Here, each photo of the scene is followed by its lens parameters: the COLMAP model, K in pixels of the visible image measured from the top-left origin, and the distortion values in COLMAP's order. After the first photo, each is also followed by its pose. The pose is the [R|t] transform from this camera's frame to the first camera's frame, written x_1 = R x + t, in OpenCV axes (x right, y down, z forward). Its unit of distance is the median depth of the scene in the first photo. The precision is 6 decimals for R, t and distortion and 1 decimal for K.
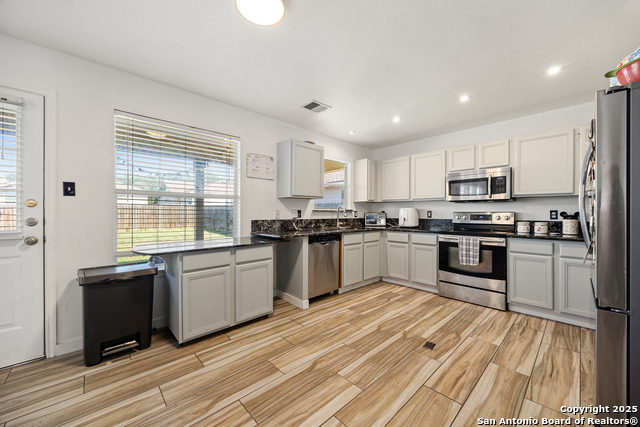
lens RADIAL K [[248.9, 0, 320.2], [0, 248.9, 212.9], [0, 0, 1]] dist [0.000167, 0.000281]
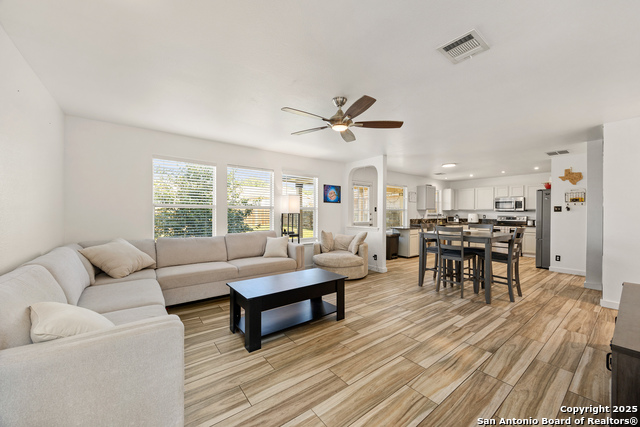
lens RADIAL K [[248.9, 0, 317.1], [0, 248.9, 214.0], [0, 0, 1]] dist [0.000167, 0.000281]
pose [[0.993882, 0.002234, -0.110422, -0.726429], [-0.001973, 0.999995, 0.002468, -0.019746], [0.110427, -0.002235, 0.993882, -1.226947]]
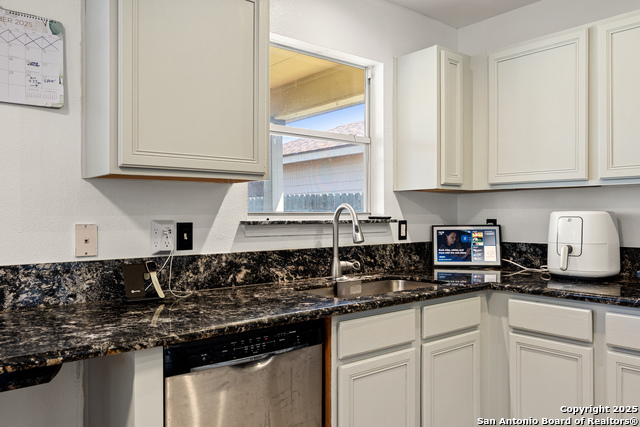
lens RADIAL K [[506.4, 0, 320.7], [0, 506.4, 215.5], [0, 0, 1]] dist [0.005723, 0.000564]
pose [[0.997563, -0.006786, -0.069445, 0.097980], [0.007052, 0.999969, 0.003576, -0.018454], [0.069419, -0.004057, 0.997579, 0.414927]]
